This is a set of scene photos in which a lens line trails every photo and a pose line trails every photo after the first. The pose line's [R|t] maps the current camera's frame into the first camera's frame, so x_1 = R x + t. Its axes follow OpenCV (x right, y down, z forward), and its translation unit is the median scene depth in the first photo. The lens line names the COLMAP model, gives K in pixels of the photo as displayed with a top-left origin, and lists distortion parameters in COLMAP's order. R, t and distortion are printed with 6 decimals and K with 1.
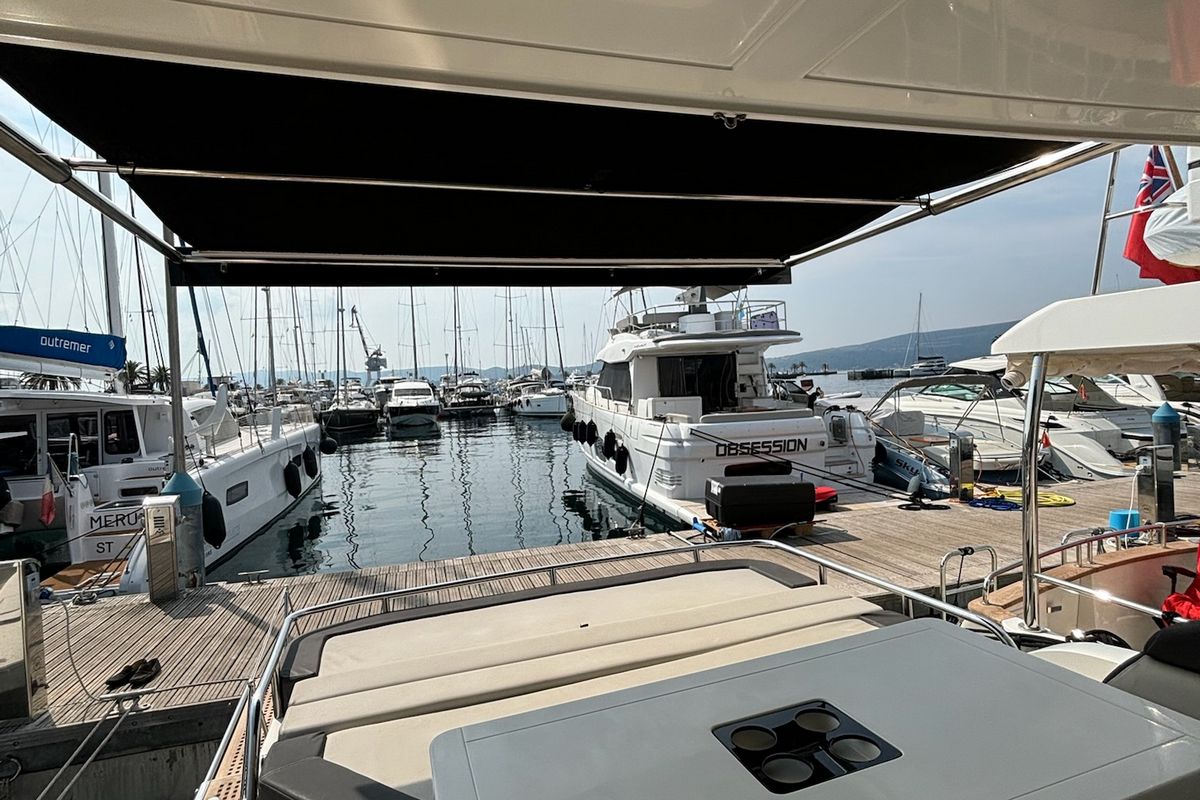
lens RADIAL K [[643.4, 0, 591.4], [0, 643.4, 404.7], [0, 0, 1]] dist [0.009249, -0.007469]
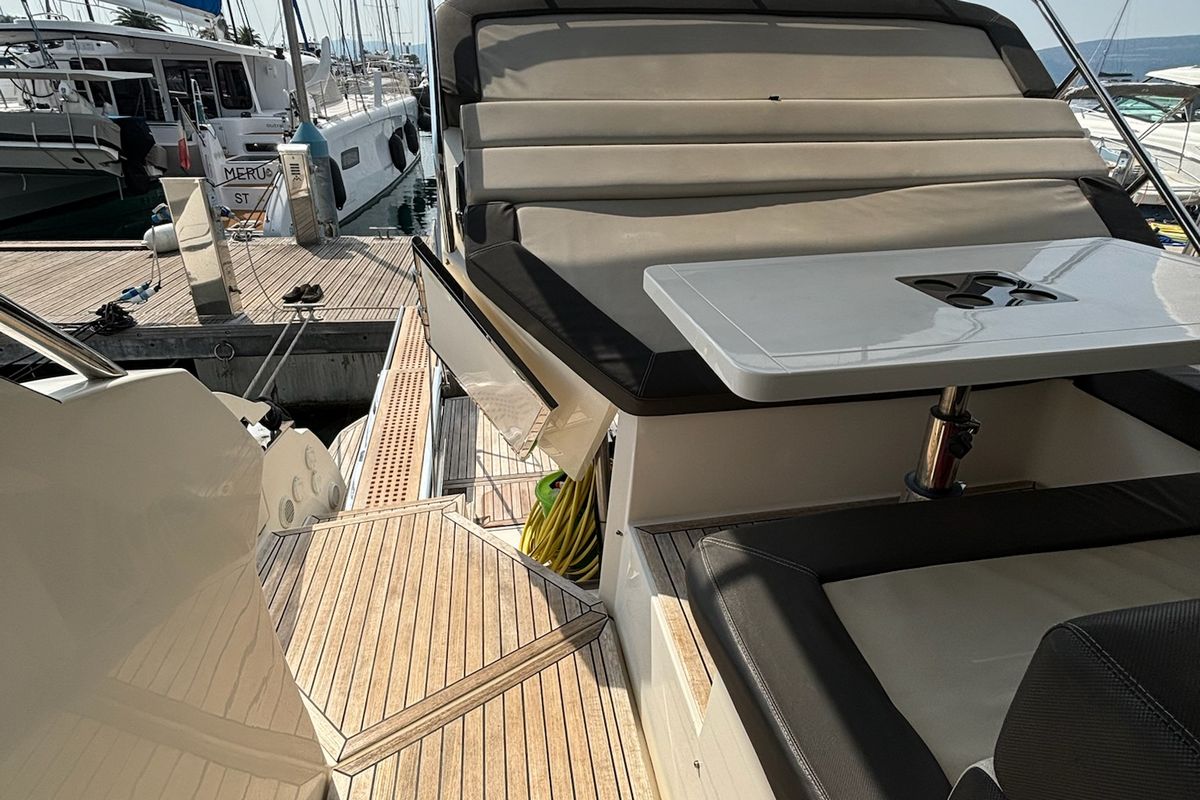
lens RADIAL K [[643.4, 0, 592.8], [0, 643.4, 398.6], [0, 0, 1]] dist [0.009249, -0.007469]
pose [[0.987869, 0.116911, -0.102204, -0.019222], [-0.063496, 0.904740, 0.421205, 0.023593], [0.141712, -0.409606, 0.901188, -0.017974]]
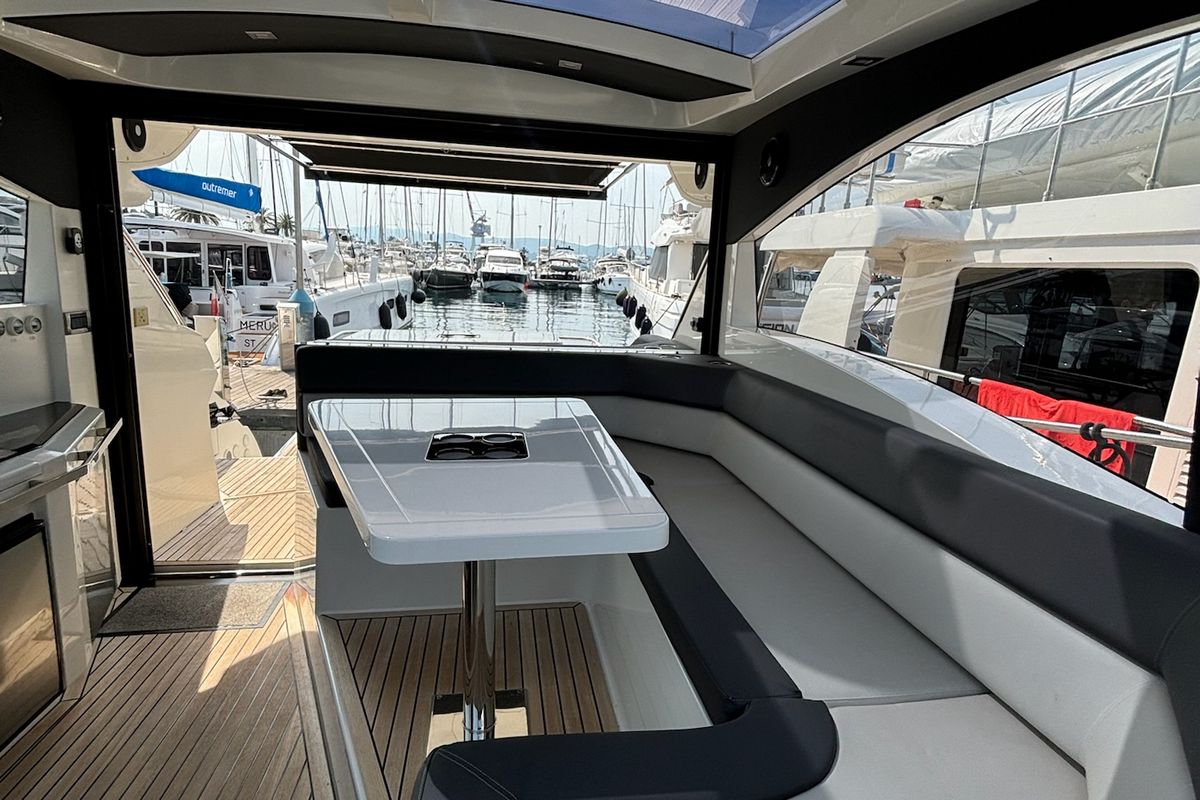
lens RADIAL K [[643.4, 0, 600.2], [0, 643.4, 412.2], [0, 0, 1]] dist [0.009249, -0.007469]
pose [[0.984630, 0.125620, -0.121342, 0.136998], [-0.100577, 0.975815, 0.194084, 0.013174], [0.142789, -0.178896, 0.973451, -0.210414]]
